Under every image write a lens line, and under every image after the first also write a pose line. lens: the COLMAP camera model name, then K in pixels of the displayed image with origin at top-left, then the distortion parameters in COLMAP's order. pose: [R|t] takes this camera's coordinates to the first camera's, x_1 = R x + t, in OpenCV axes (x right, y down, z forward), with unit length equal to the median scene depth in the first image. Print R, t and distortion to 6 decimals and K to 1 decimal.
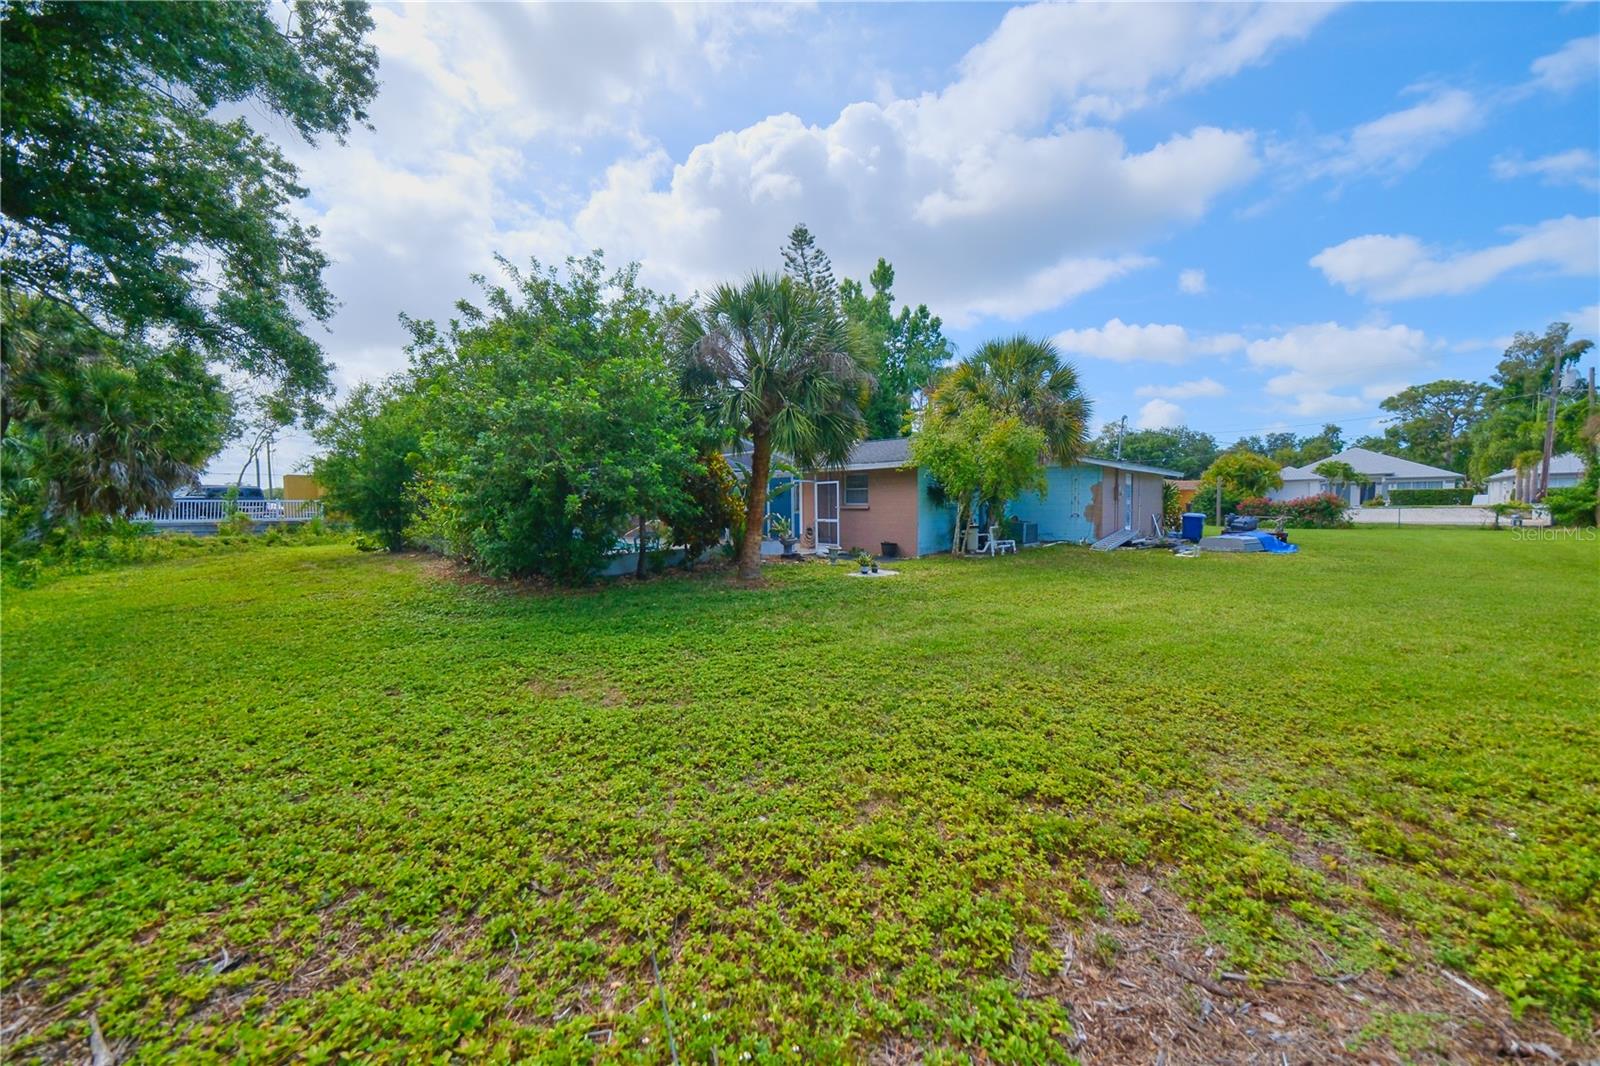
lens RADIAL K [[573.7, 0, 798.5], [0, 573.7, 529.2], [0, 0, 1]] dist [0.016437, 0.000240]
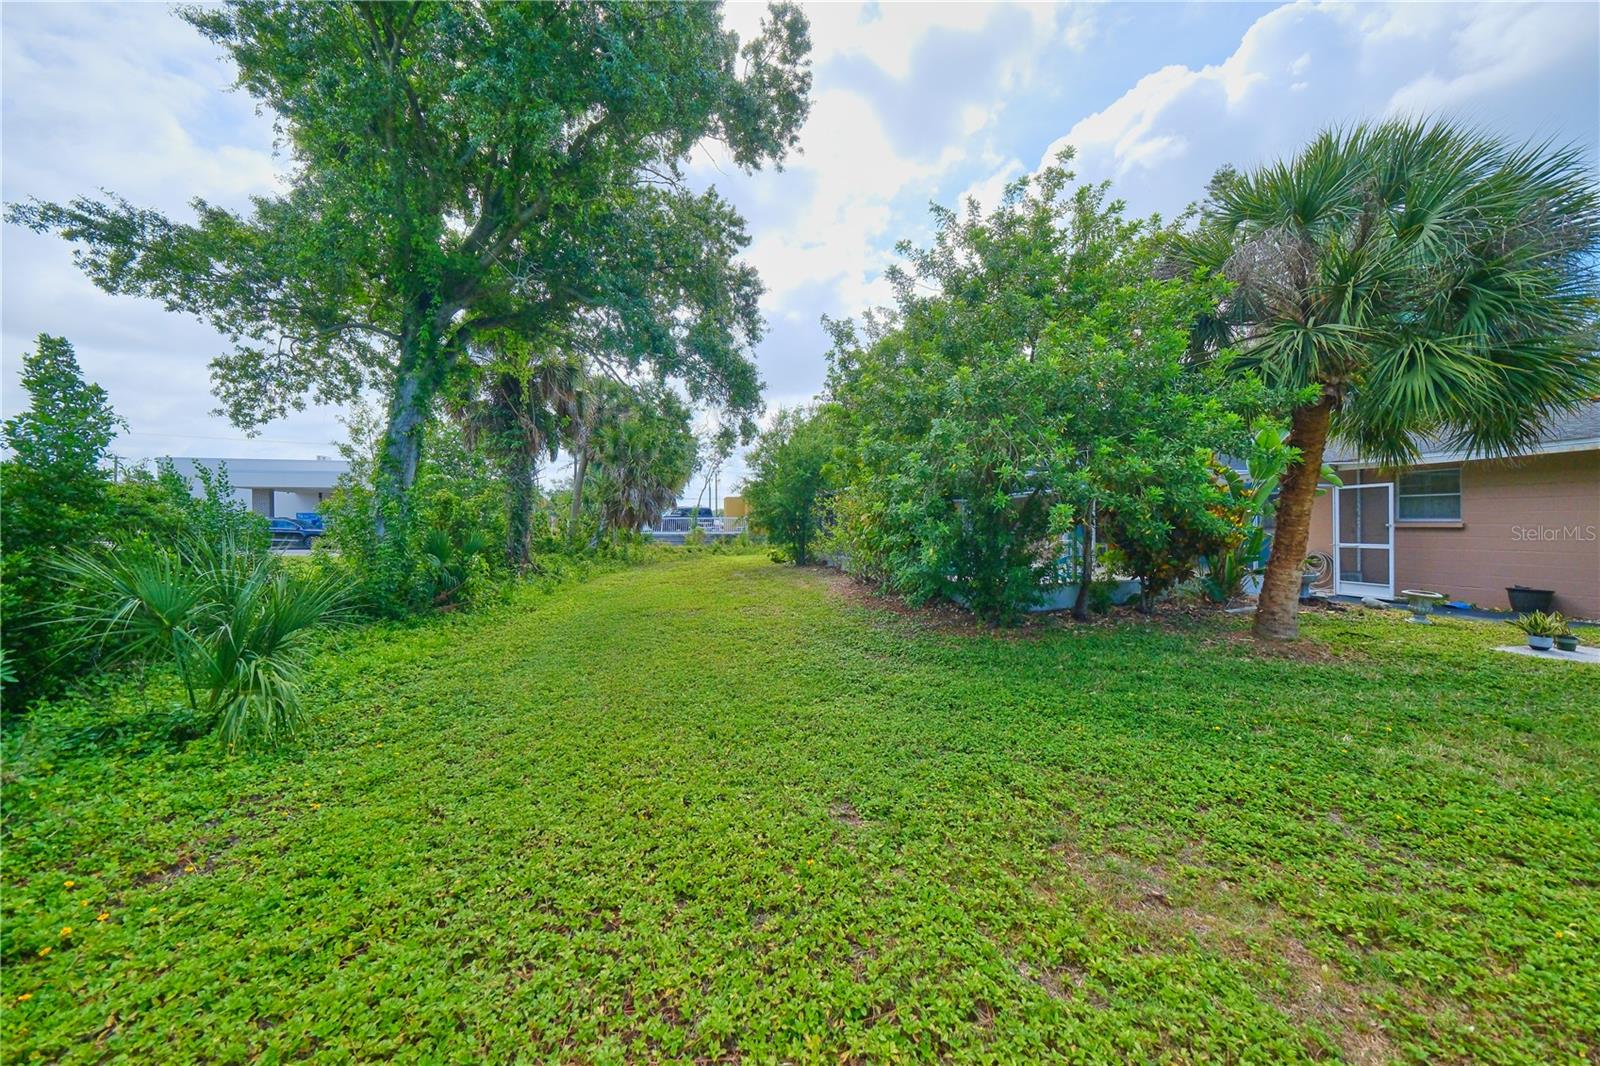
lens RADIAL K [[567.6, 0, 801.7], [0, 567.6, 526.3], [0, 0, 1]] dist [0.000447, 0.000196]
pose [[0.832496, 0.006680, -0.553990, -0.129802], [-0.026034, 0.999294, -0.027071, -0.004031], [0.553418, 0.036959, 0.832083, 0.144328]]
